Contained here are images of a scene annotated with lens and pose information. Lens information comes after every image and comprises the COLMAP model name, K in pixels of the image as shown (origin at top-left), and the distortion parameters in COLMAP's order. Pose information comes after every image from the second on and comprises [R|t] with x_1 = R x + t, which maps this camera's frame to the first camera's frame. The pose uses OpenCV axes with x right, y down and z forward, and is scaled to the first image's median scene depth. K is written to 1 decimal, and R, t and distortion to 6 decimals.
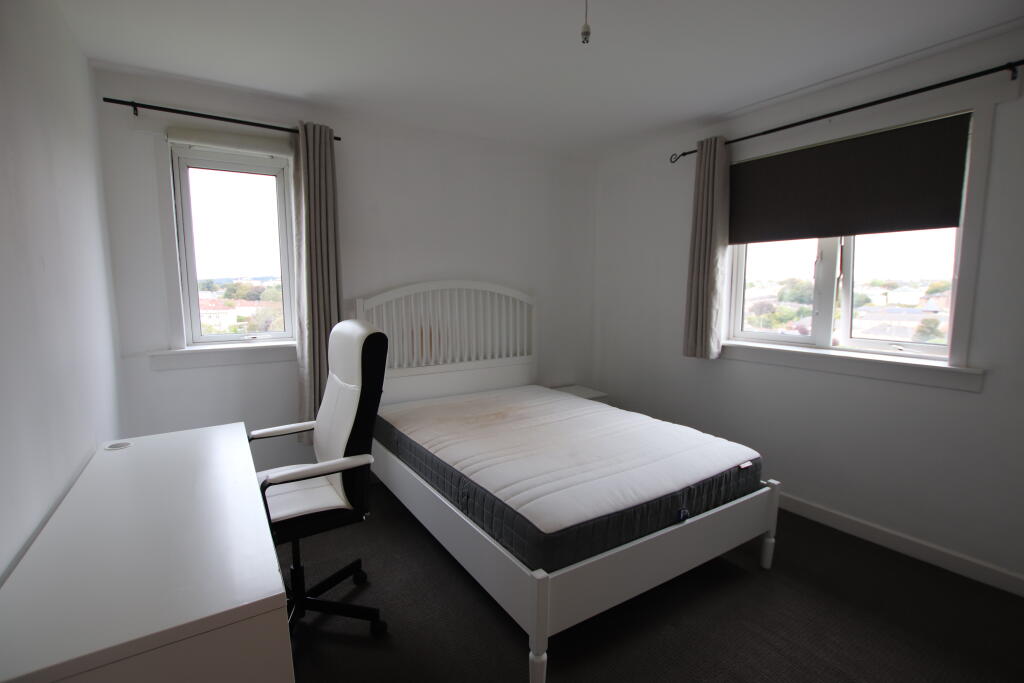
lens RADIAL K [[473.2, 0, 513.1], [0, 473.2, 346.1], [0, 0, 1]] dist [-0.027087, 0.001143]
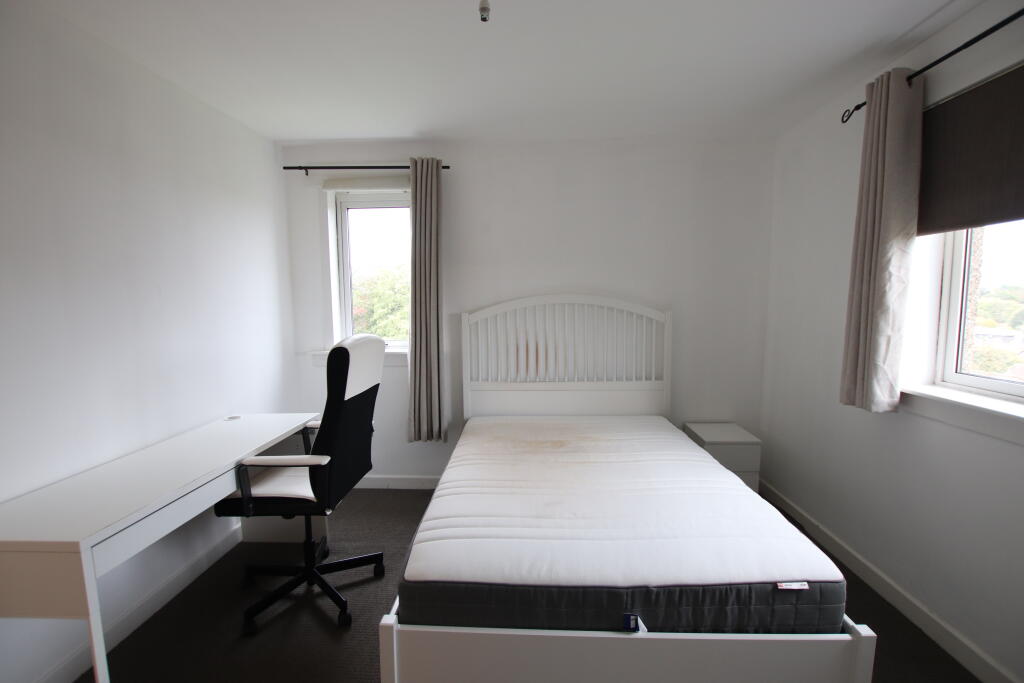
lens RADIAL K [[473.2, 0, 513.1], [0, 473.2, 346.1], [0, 0, 1]] dist [-0.027087, 0.001143]
pose [[0.820441, 0.050780, -0.569471, 0.380576], [-0.062882, 0.998020, -0.001602, -0.031491], [0.568262, 0.037124, 0.822010, 0.187988]]
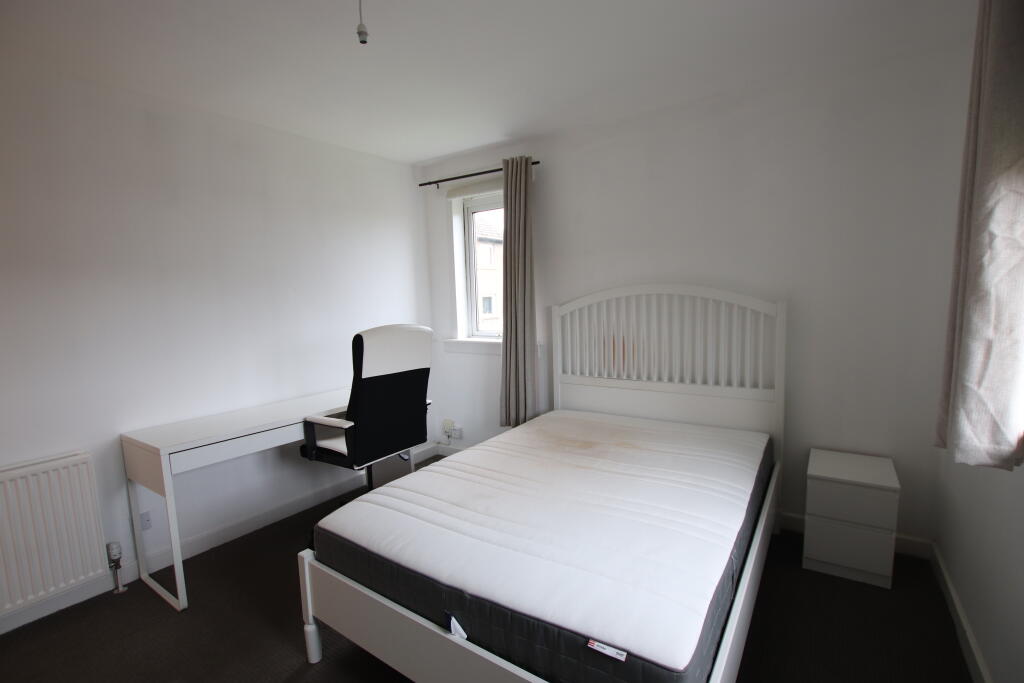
lens RADIAL K [[473.2, 0, 513.1], [0, 473.2, 346.1], [0, 0, 1]] dist [-0.027087, 0.001143]
pose [[0.387761, 0.085539, -0.917782, 0.637847], [-0.084922, 0.994765, 0.056835, -0.062438], [0.917840, 0.055902, 0.392995, 0.502613]]
